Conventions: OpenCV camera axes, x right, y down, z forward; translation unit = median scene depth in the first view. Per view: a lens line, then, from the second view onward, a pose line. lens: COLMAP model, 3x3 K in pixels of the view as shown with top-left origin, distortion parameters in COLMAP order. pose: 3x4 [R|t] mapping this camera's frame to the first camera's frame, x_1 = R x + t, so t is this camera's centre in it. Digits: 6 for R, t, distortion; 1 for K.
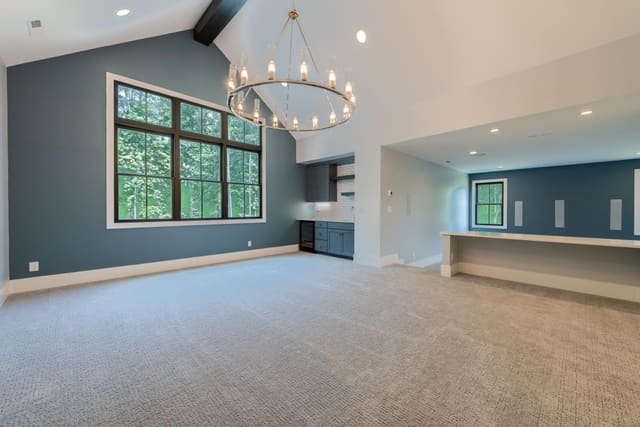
lens RADIAL K [[249.8, 0, 321.3], [0, 249.8, 213.0], [0, 0, 1]] dist [-0.001092, -0.000610]
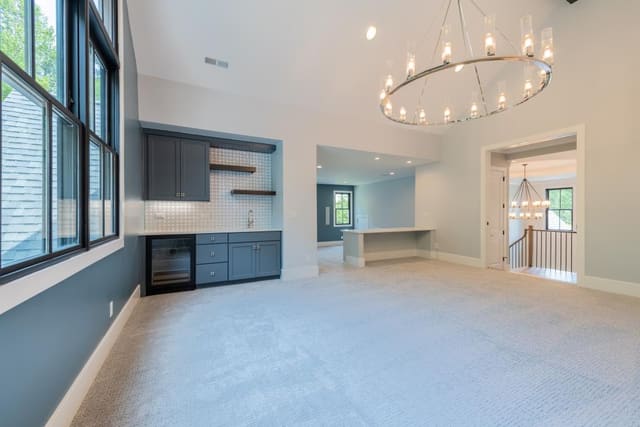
lens RADIAL K [[249.8, 0, 321.3], [0, 249.8, 213.0], [0, 0, 1]] dist [-0.001092, -0.000610]
pose [[0.296040, -0.005425, 0.955160, -0.496308], [0.018500, 0.999829, -0.000055, -0.011583], [-0.954996, 0.017686, 0.296090, 0.546528]]
